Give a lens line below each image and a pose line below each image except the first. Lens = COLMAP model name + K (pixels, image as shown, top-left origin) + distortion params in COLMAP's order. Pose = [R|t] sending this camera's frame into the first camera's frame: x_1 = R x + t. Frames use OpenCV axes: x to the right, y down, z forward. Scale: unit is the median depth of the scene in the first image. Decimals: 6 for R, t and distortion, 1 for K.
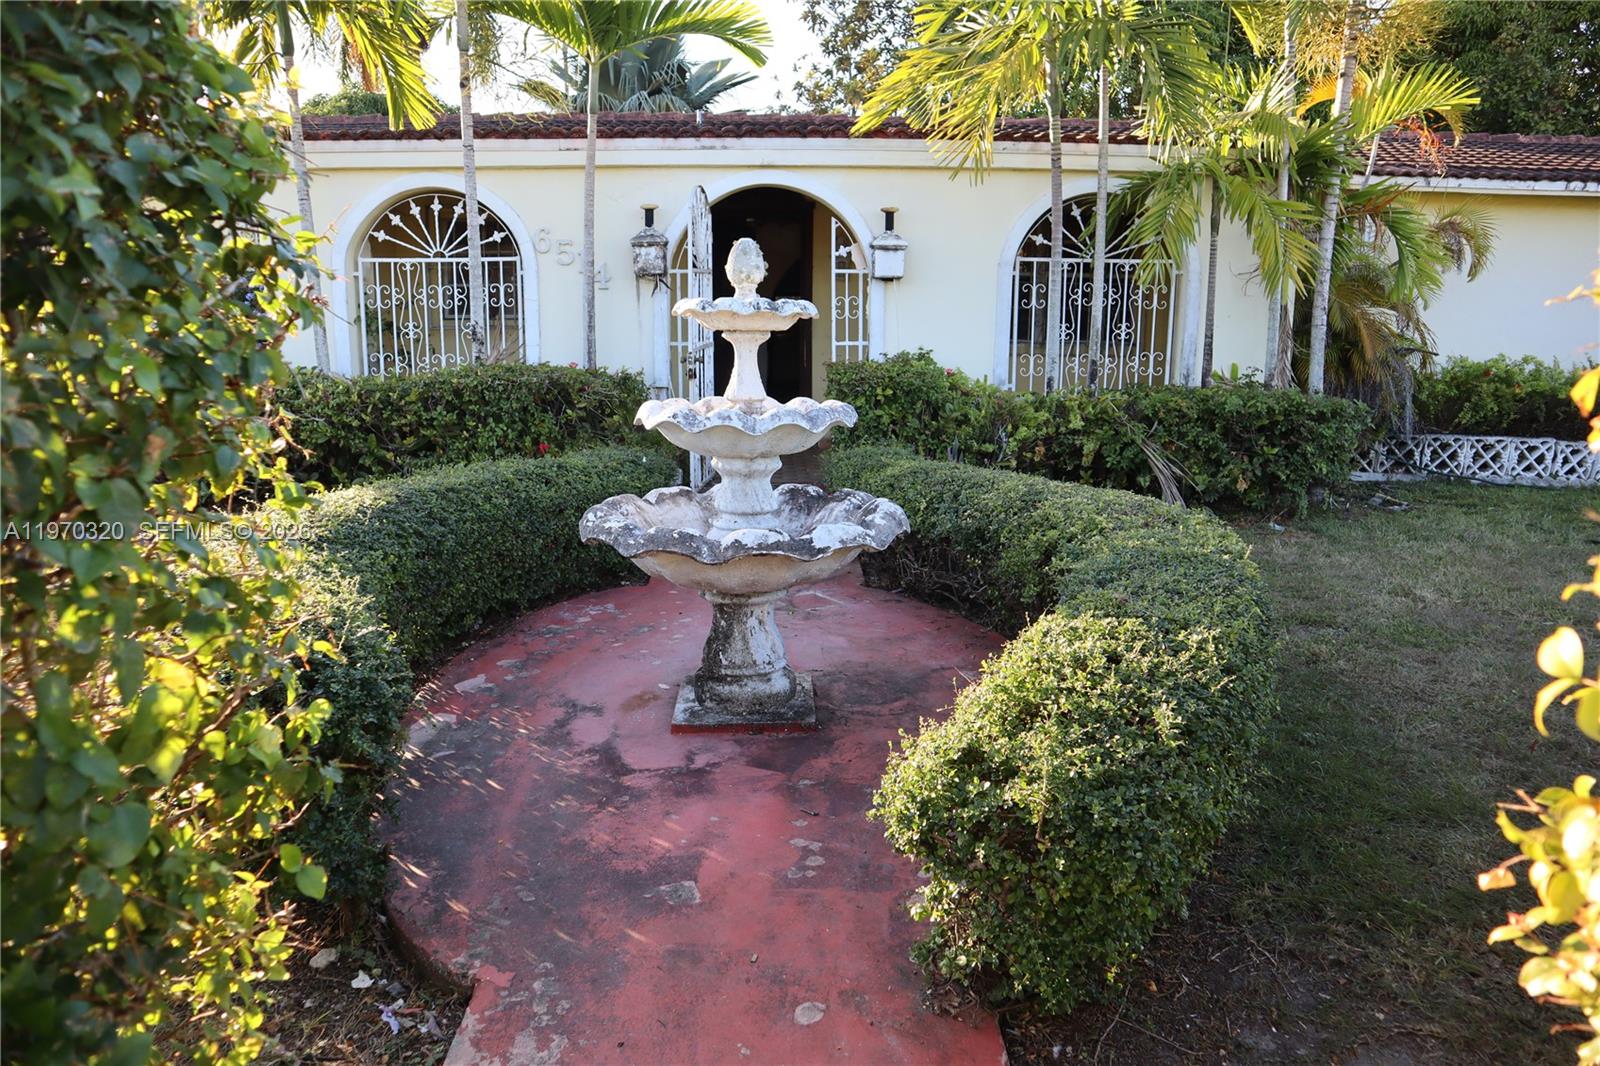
lens RADIAL K [[1112.1, 0, 789.7], [0, 1112.1, 532.0], [0, 0, 1]] dist [-0.122130, 0.074873]
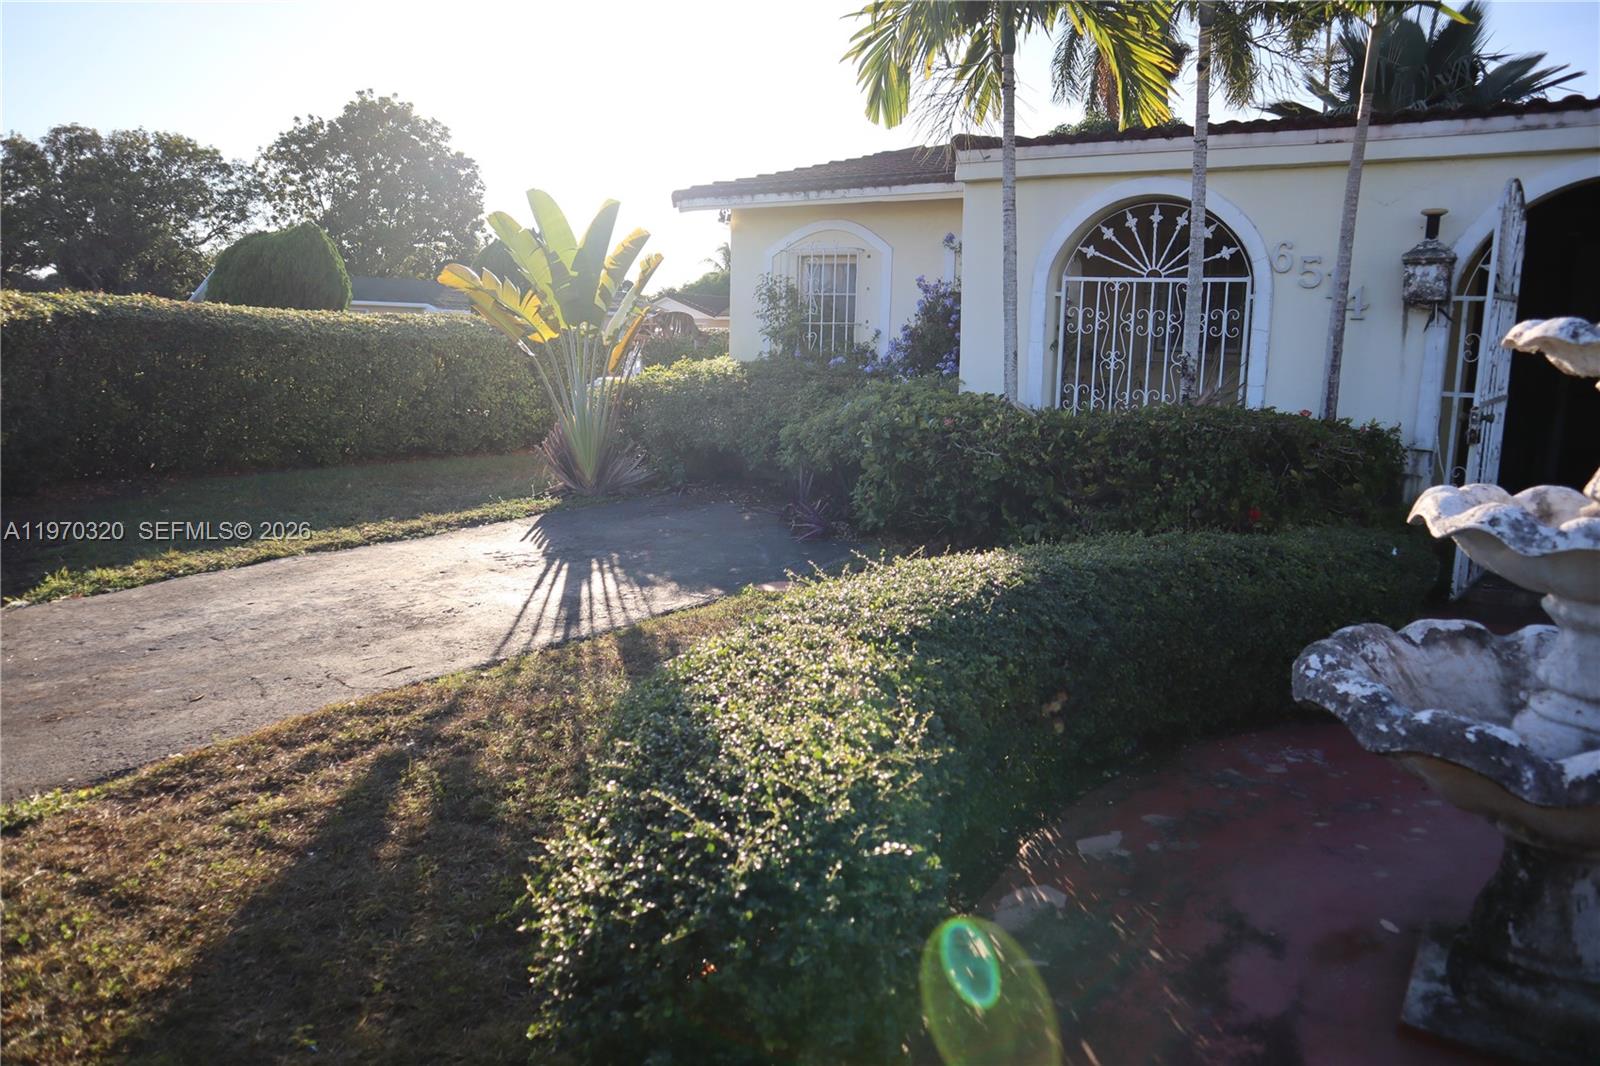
lens RADIAL K [[1112.1, 0, 789.7], [0, 1112.1, 532.0], [0, 0, 1]] dist [-0.122130, 0.074873]
pose [[0.808102, 0.116247, -0.577458, -0.036354], [-0.134298, 0.990874, 0.011534, -0.026542], [0.573528, 0.068231, 0.816339, 0.160267]]
